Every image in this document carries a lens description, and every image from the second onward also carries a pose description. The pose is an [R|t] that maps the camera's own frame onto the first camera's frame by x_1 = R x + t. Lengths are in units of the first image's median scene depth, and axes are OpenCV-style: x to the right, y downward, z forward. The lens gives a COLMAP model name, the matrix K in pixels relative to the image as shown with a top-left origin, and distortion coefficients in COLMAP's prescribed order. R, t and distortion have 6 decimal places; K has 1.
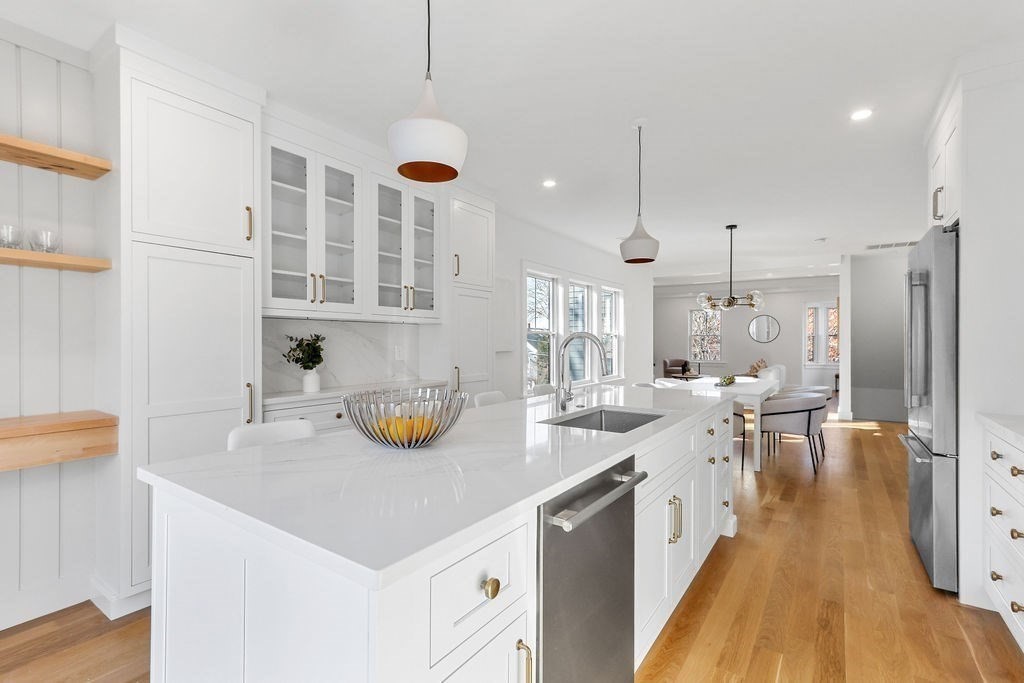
lens RADIAL K [[475.1, 0, 513.4], [0, 475.1, 340.5], [0, 0, 1]] dist [0.002618, 0.000264]
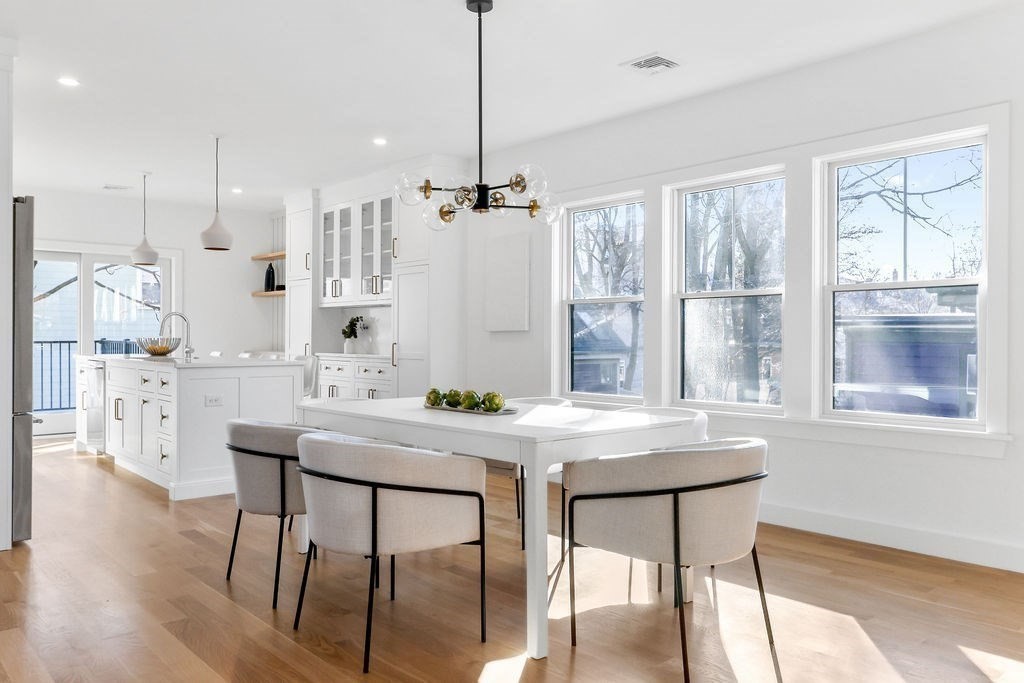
lens RADIAL K [[789.1, 0, 507.8], [0, 789.1, 340.0], [0, 0, 1]] dist [-0.011121, 0.010445]
pose [[-0.259831, 0.004317, -0.965644, 1.894987], [-0.000131, 0.999990, 0.004505, 0.049827], [0.965654, 0.001297, -0.259828, 2.105734]]
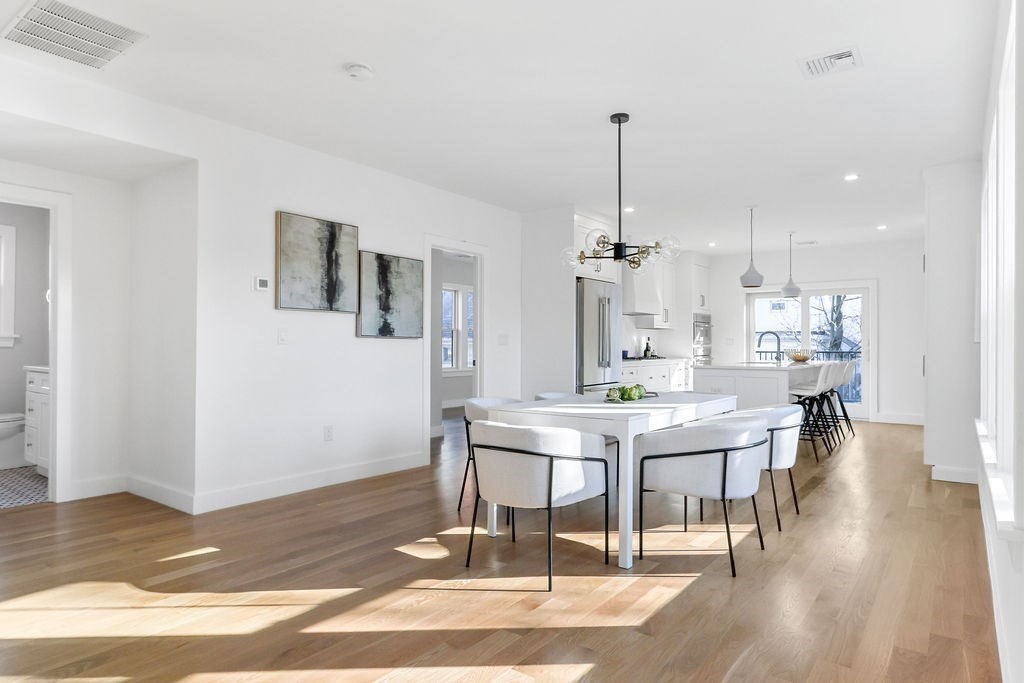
lens RADIAL K [[600.4, 0, 513.4], [0, 600.4, 342.3], [0, 0, 1]] dist [-0.002150, 0.000113]
pose [[-0.998838, -0.001533, 0.048180, 0.941634], [-0.001895, 0.999970, -0.007464, 0.048075], [-0.048167, -0.007547, -0.998811, 3.050918]]
